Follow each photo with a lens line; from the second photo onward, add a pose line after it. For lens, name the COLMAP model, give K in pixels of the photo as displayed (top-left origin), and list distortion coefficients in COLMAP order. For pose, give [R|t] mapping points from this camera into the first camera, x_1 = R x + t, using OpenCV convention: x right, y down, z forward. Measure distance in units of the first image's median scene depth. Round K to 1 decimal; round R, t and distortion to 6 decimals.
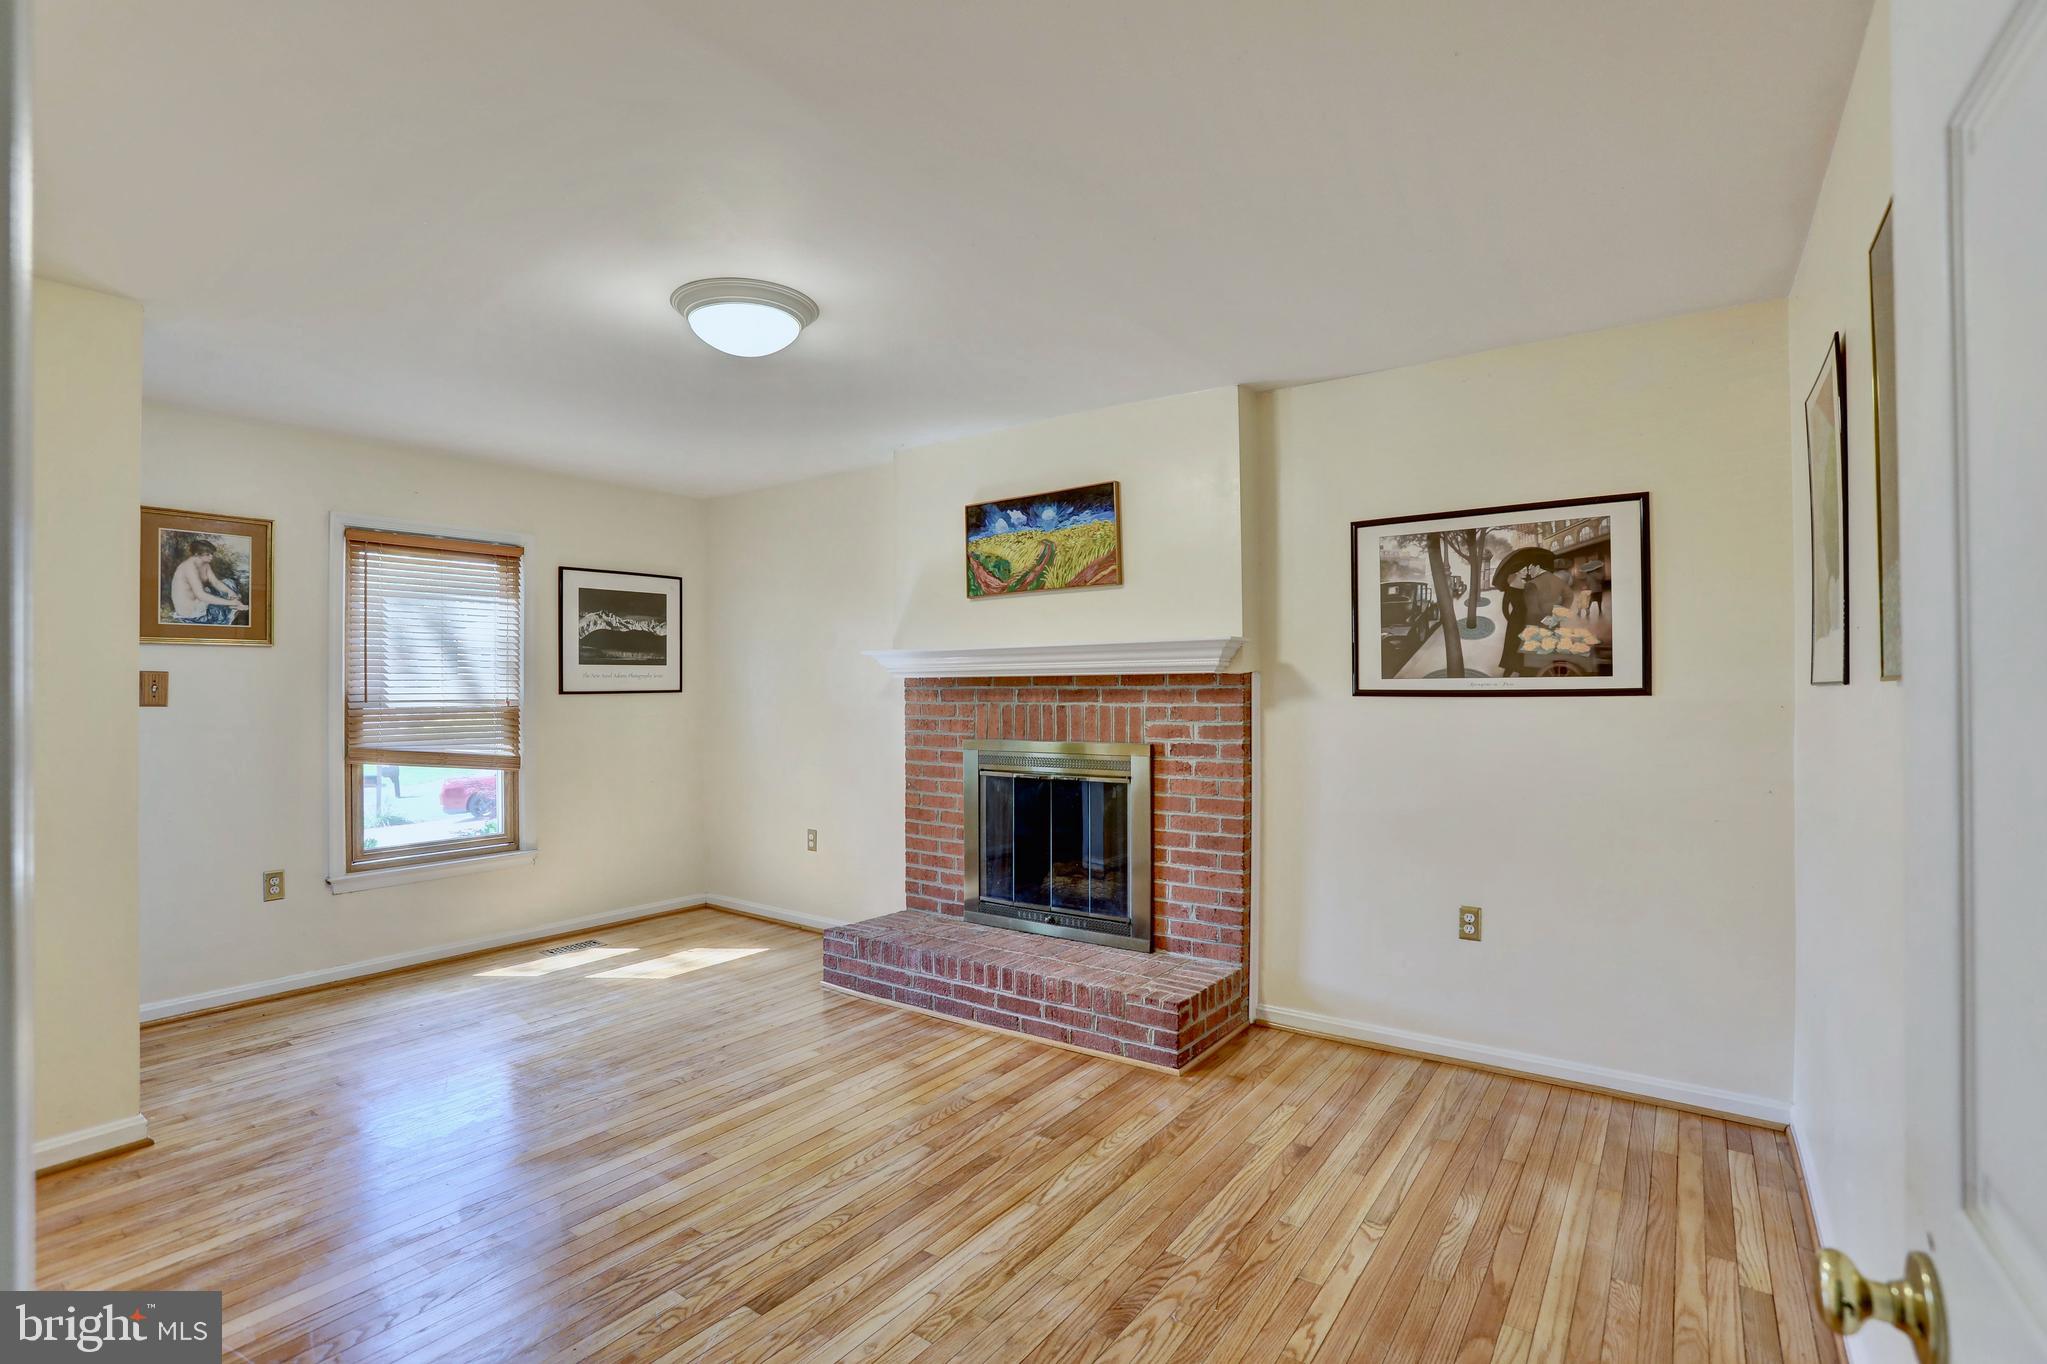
lens RADIAL K [[942.8, 0, 1008.0], [0, 942.8, 687.6], [0, 0, 1]] dist [-0.085347, 0.042160]
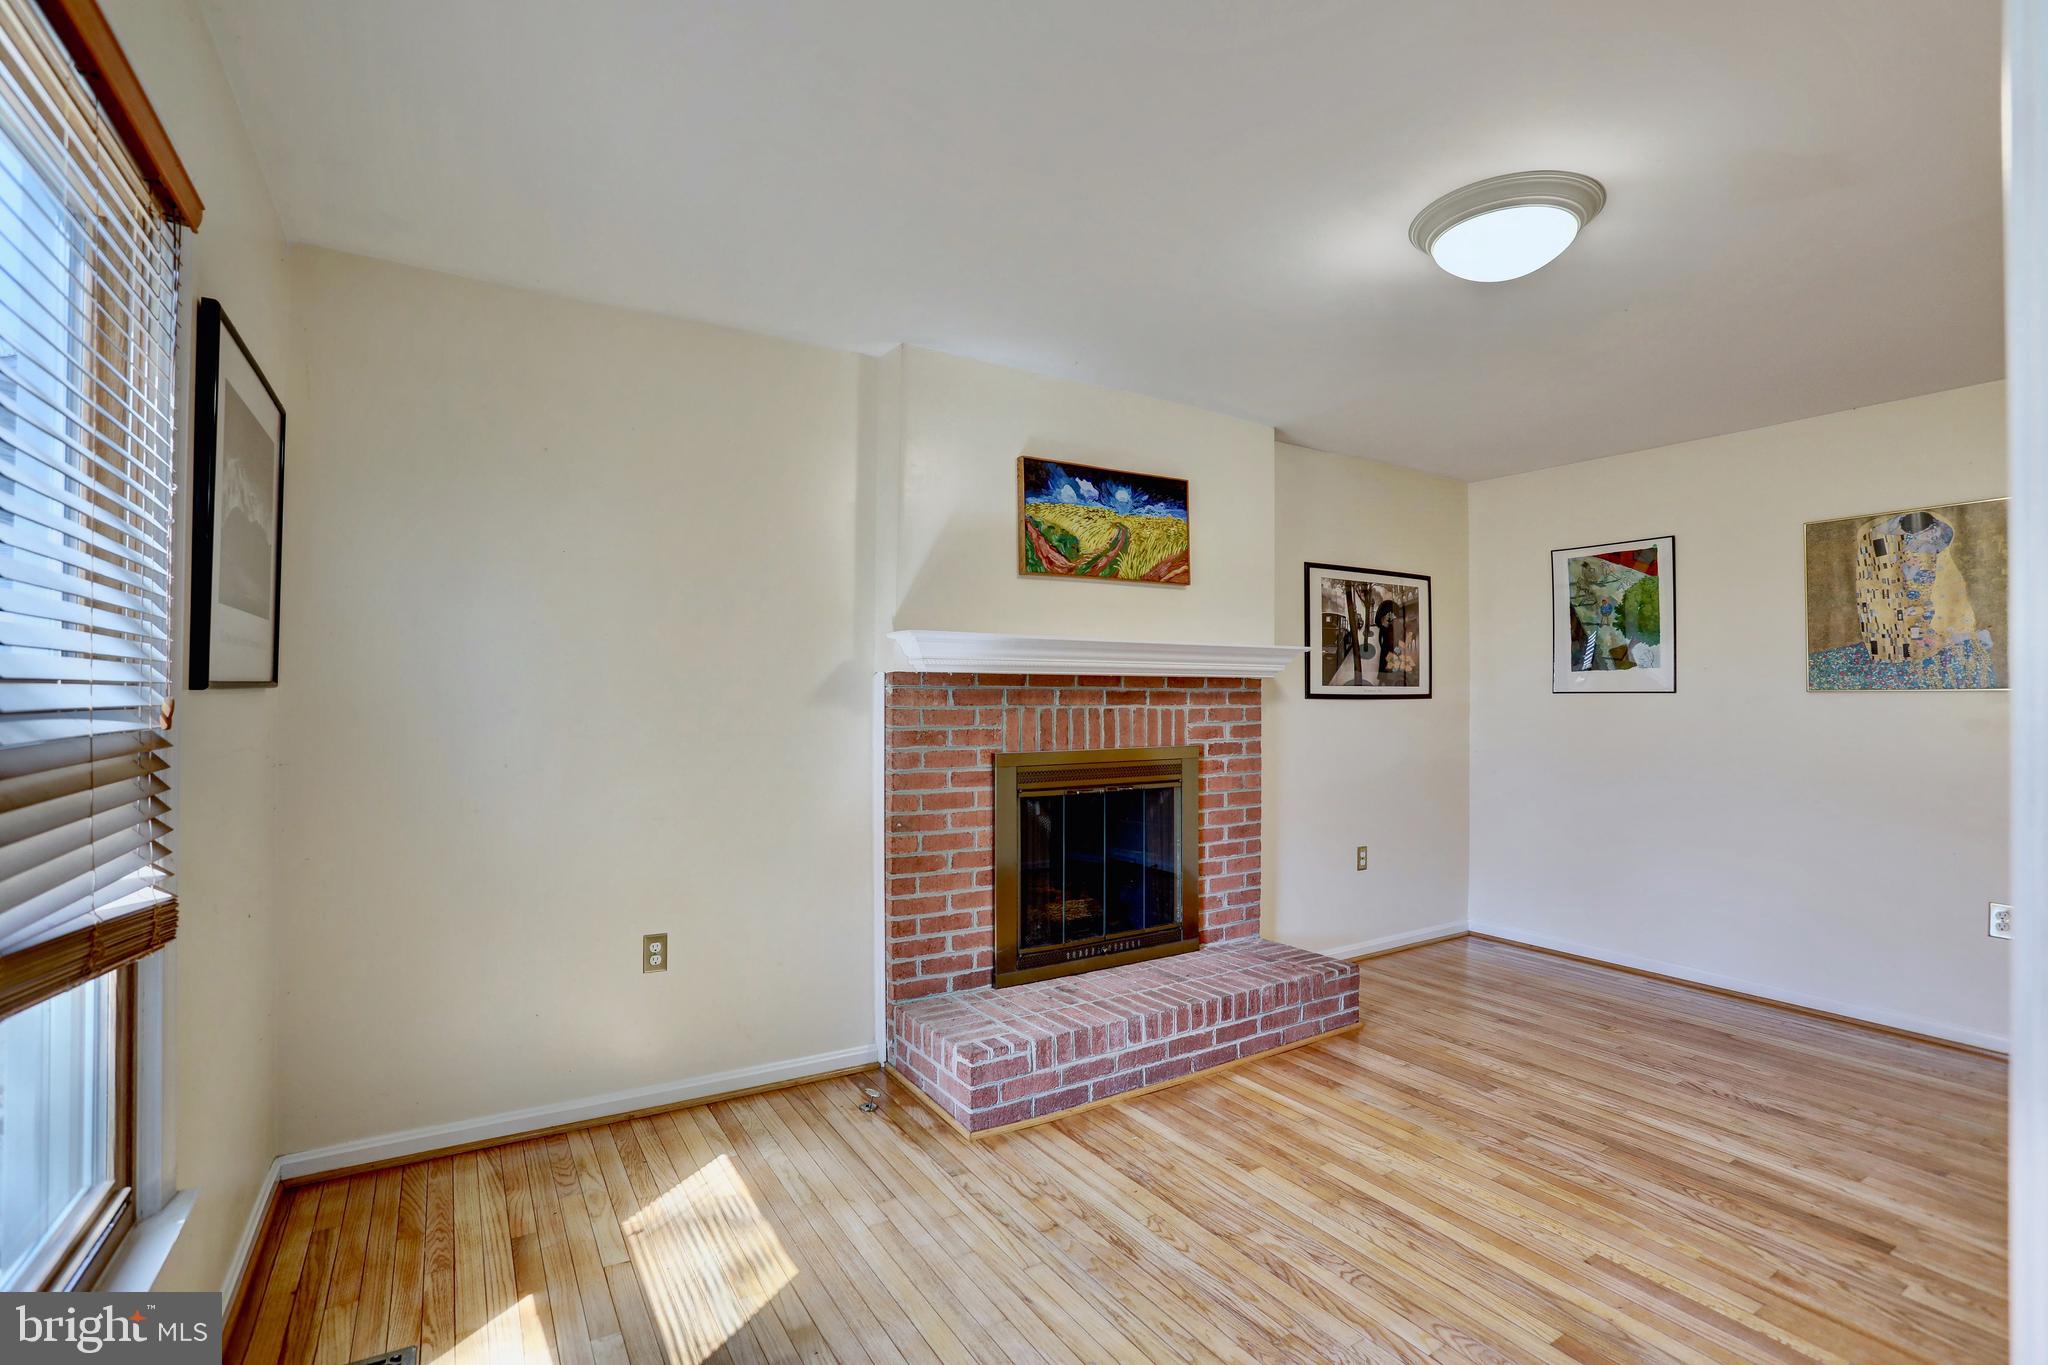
lens RADIAL K [[943.3, 0, 1008.5], [0, 943.3, 688.1], [0, 0, 1]] dist [-0.085347, 0.042160]
pose [[0.383965, 0.011020, 0.923282, -0.878378], [-0.009834, 0.999921, -0.007845, 0.007803], [-0.923295, -0.006068, 0.384043, 0.805526]]
